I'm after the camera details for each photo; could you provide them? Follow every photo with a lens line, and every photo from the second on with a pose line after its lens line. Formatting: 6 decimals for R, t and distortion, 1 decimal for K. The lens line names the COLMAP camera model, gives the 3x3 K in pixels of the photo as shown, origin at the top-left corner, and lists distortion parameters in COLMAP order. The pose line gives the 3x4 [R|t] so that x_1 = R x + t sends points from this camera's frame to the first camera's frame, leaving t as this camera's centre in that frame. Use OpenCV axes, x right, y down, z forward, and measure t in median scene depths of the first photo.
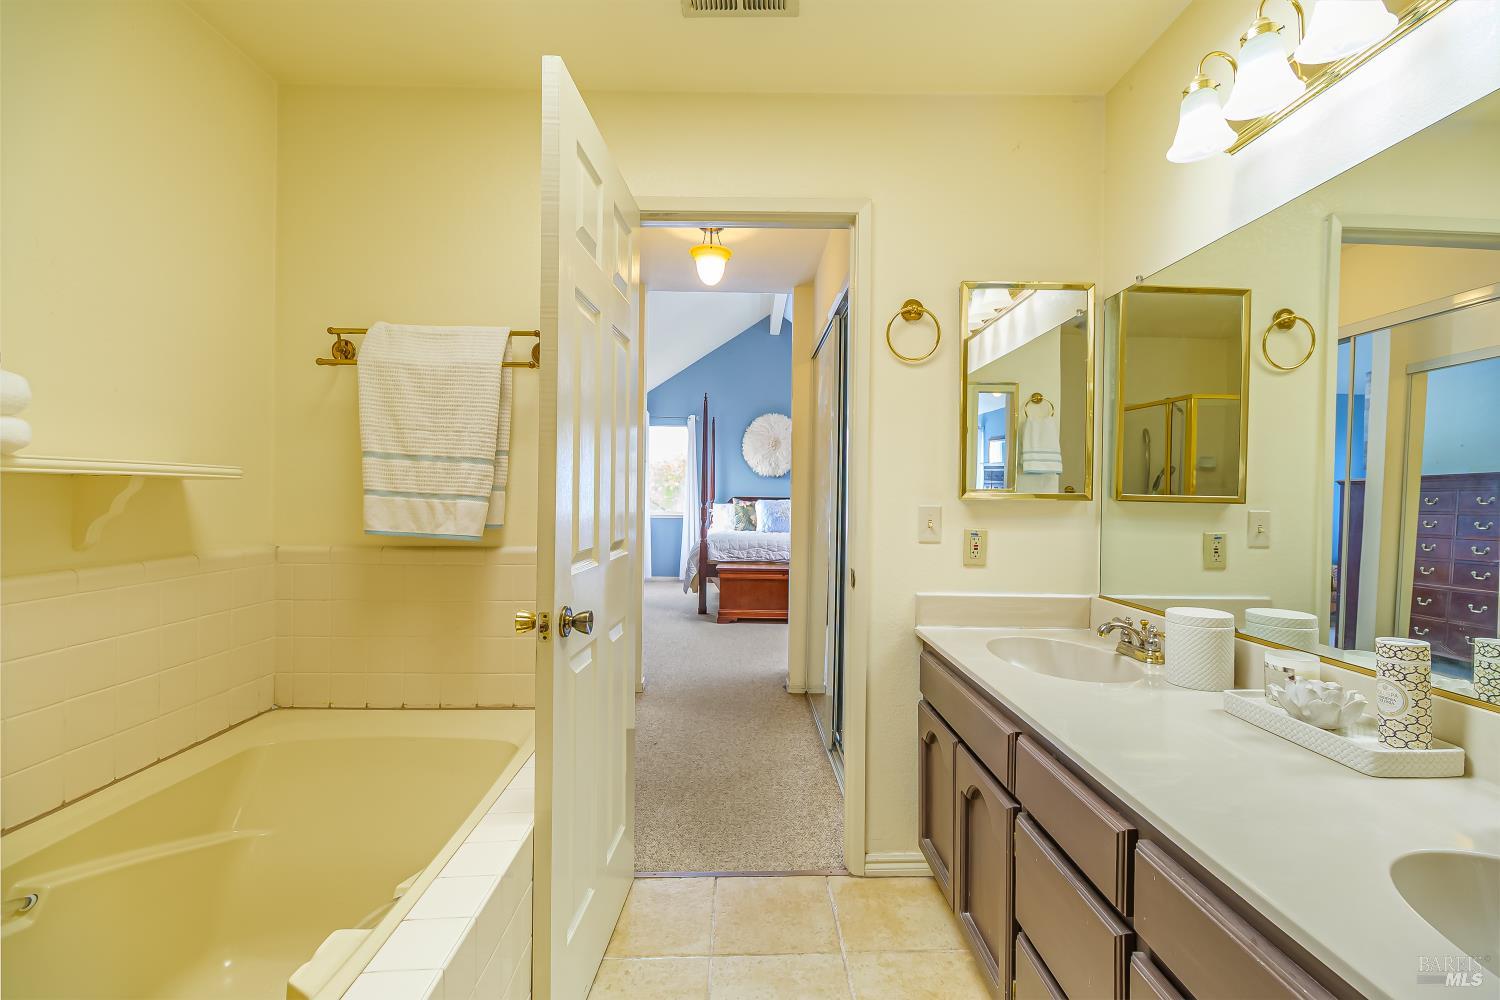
lens RADIAL K [[666.8, 0, 752.5], [0, 666.8, 499.9], [0, 0, 1]] dist [0.001089, 0.000244]
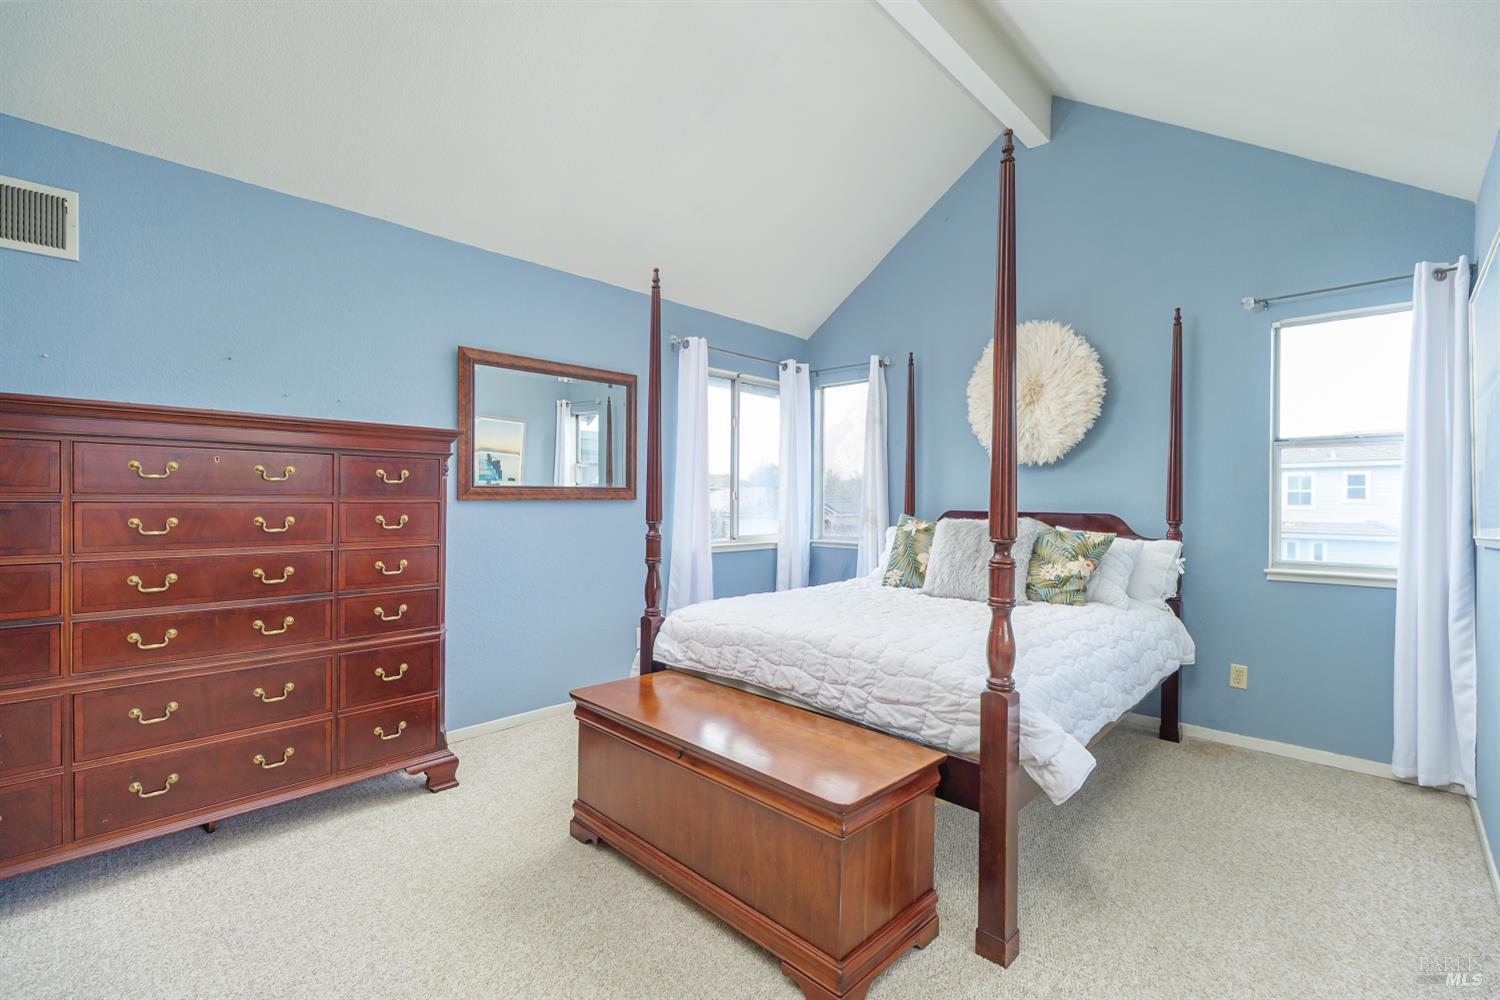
lens RADIAL K [[666.8, 0, 756.4], [0, 666.8, 504.4], [0, 0, 1]] dist [0.001089, 0.000244]
pose [[0.713674, -0.008039, -0.700432, 0.227254], [0.000623, 0.999941, -0.010842, -0.004121], [0.700478, 0.007302, 0.713637, 0.599165]]
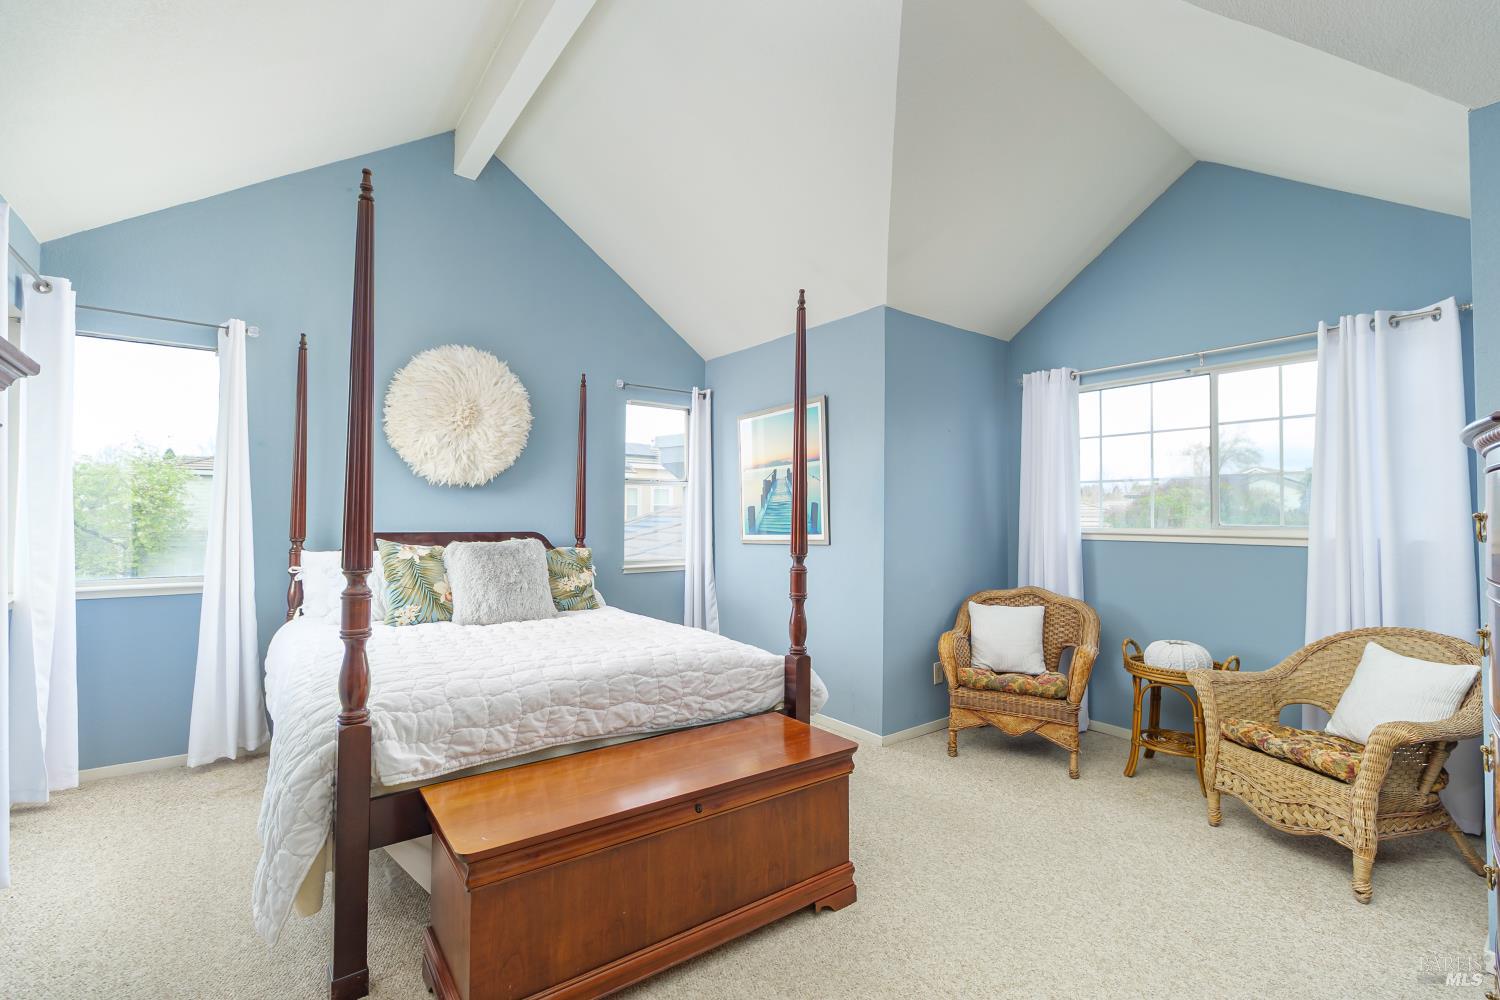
lens RADIAL K [[666.8, 0, 757.4], [0, 666.8, 493.6], [0, 0, 1]] dist [0.001089, 0.000244]
pose [[0.801560, 0.004849, 0.597895, -0.084855], [0.014503, 0.999515, -0.027549, -0.015384], [-0.597739, 0.030753, 0.801101, 0.559190]]
